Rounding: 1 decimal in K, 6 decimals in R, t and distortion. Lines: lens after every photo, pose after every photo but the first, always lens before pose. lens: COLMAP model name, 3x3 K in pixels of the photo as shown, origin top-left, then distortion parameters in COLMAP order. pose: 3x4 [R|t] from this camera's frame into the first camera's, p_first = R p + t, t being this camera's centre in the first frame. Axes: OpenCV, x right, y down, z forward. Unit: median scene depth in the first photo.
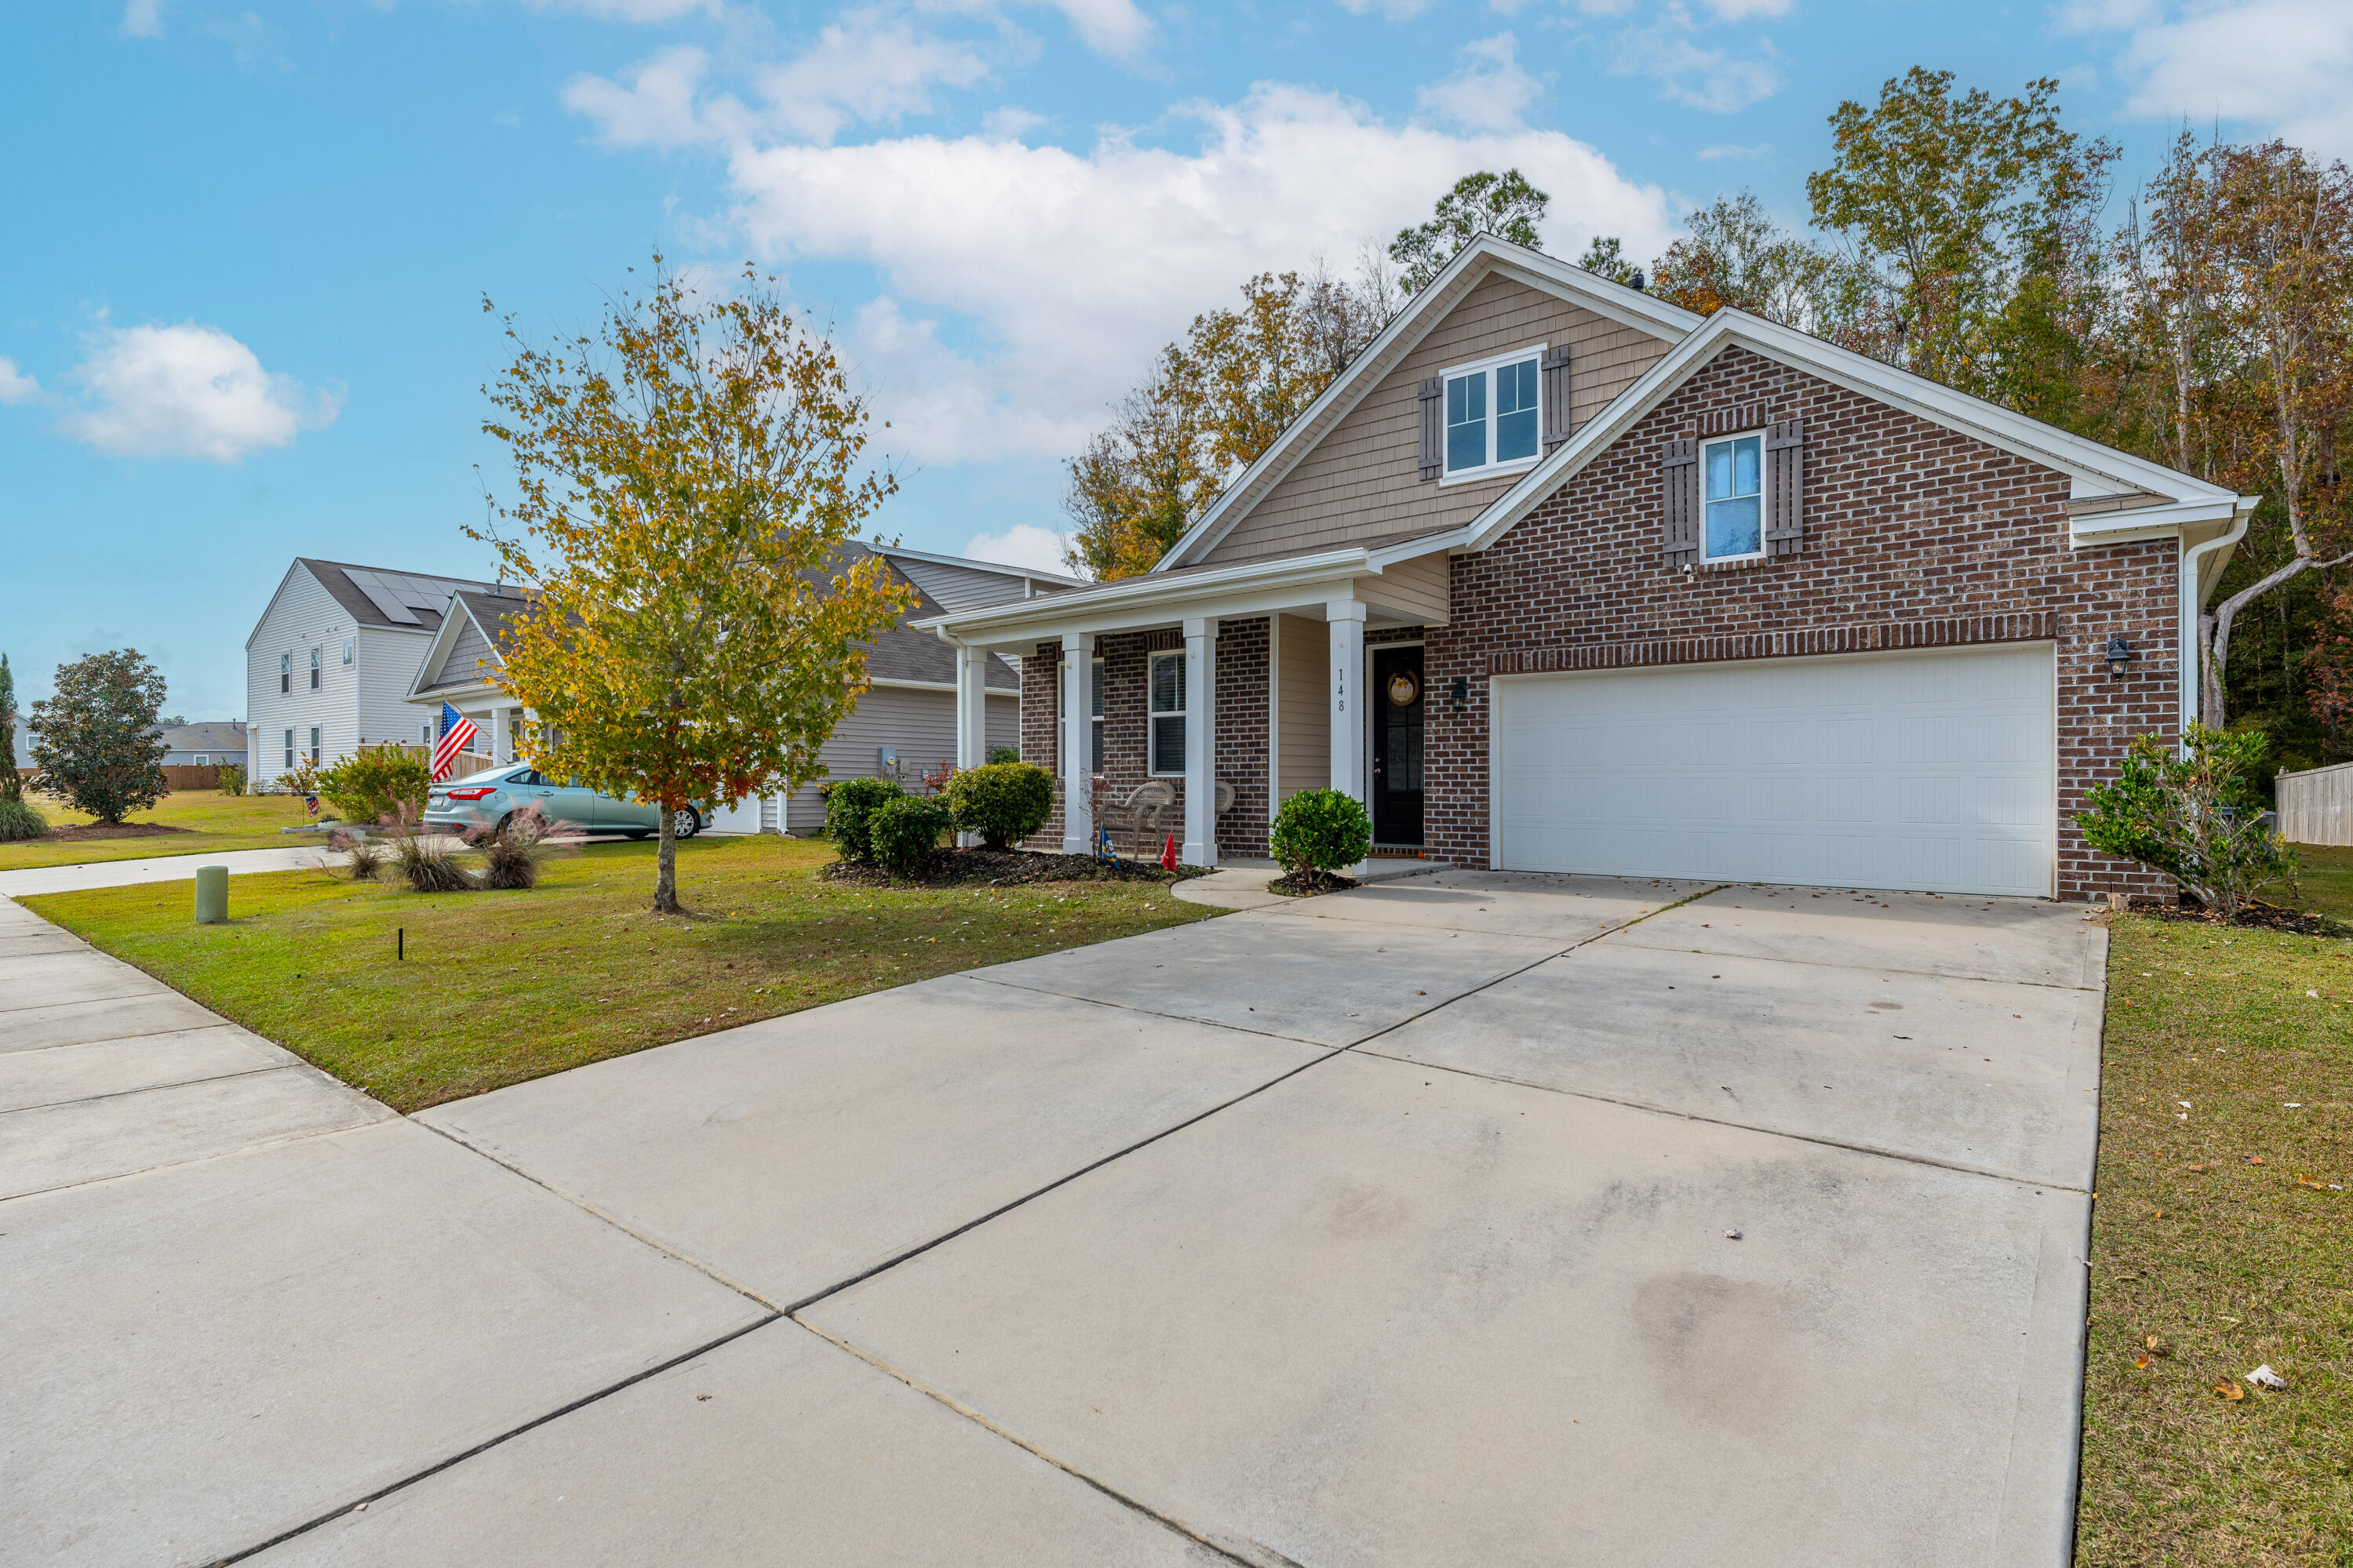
lens RADIAL K [[1081.3, 0, 1176.5], [0, 1081.3, 784.0], [0, 0, 1]] dist [-0.001155, -0.000196]
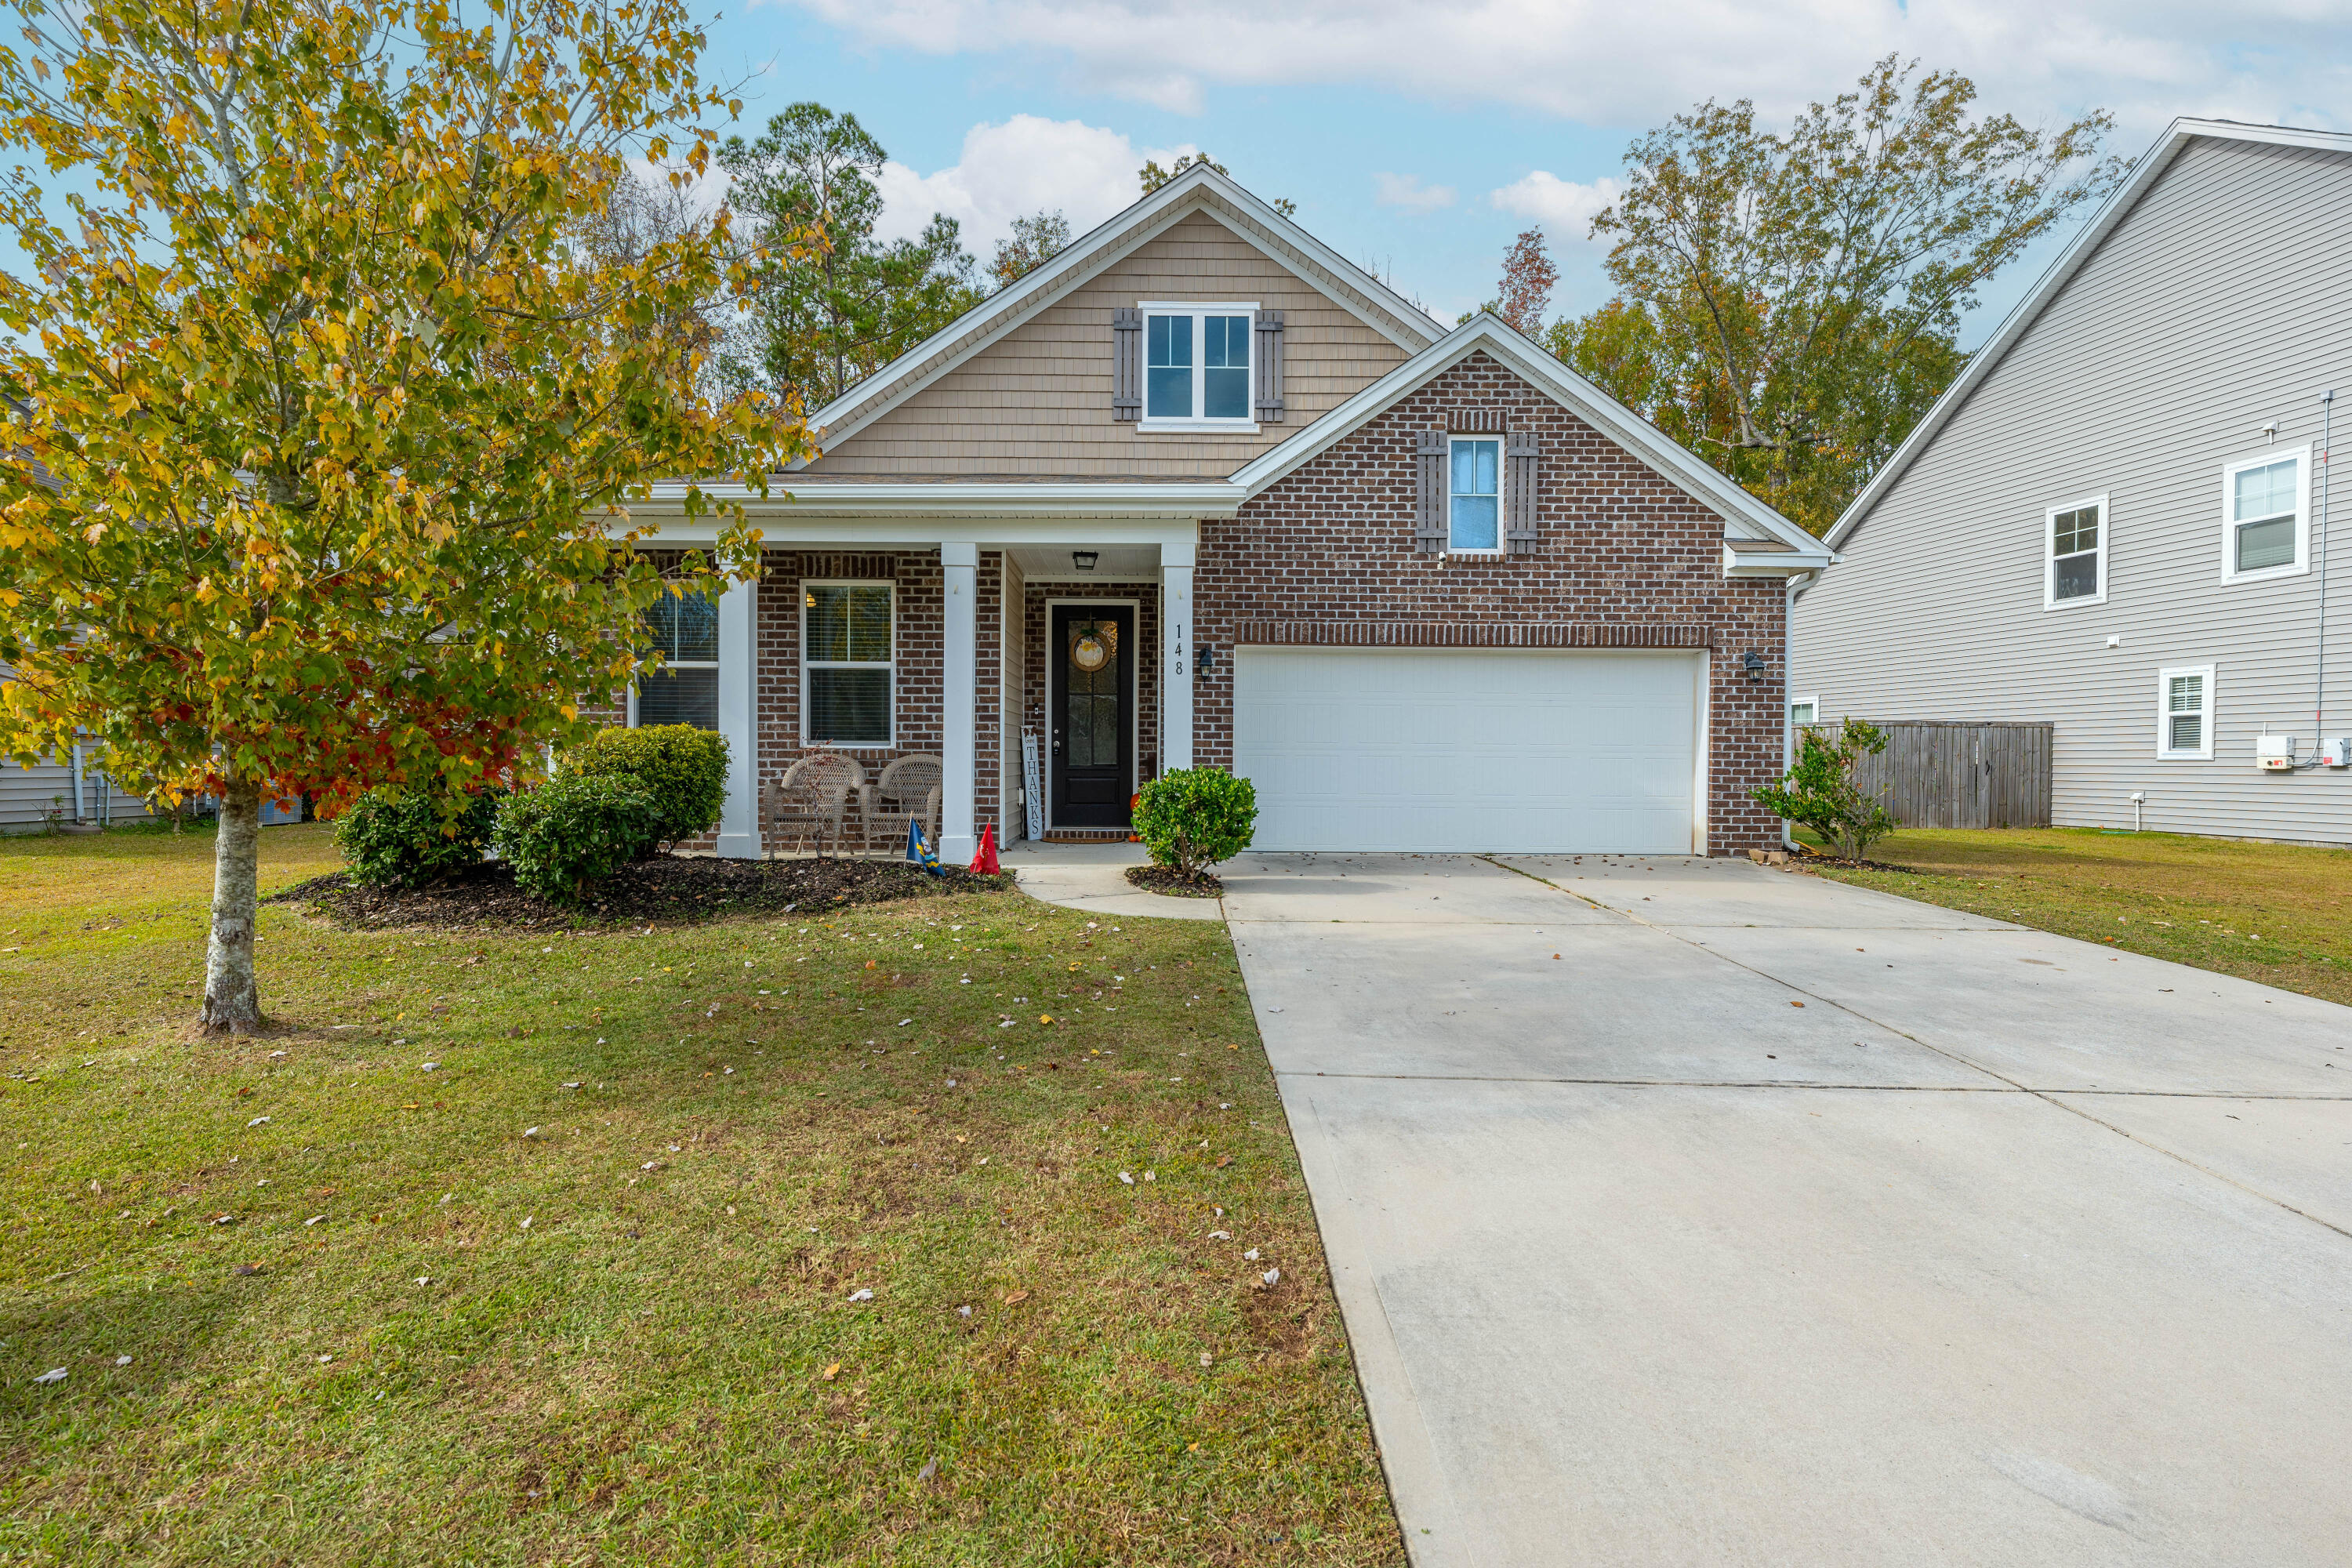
lens RADIAL K [[1081.0, 0, 1176.0], [0, 1081.0, 784.0], [0, 0, 1]] dist [-0.001155, -0.000196]
pose [[0.781743, -0.008961, 0.623536, -0.379386], [-0.007791, 0.999678, 0.024134, -0.002011], [-0.623552, -0.023724, 0.781422, 0.335946]]
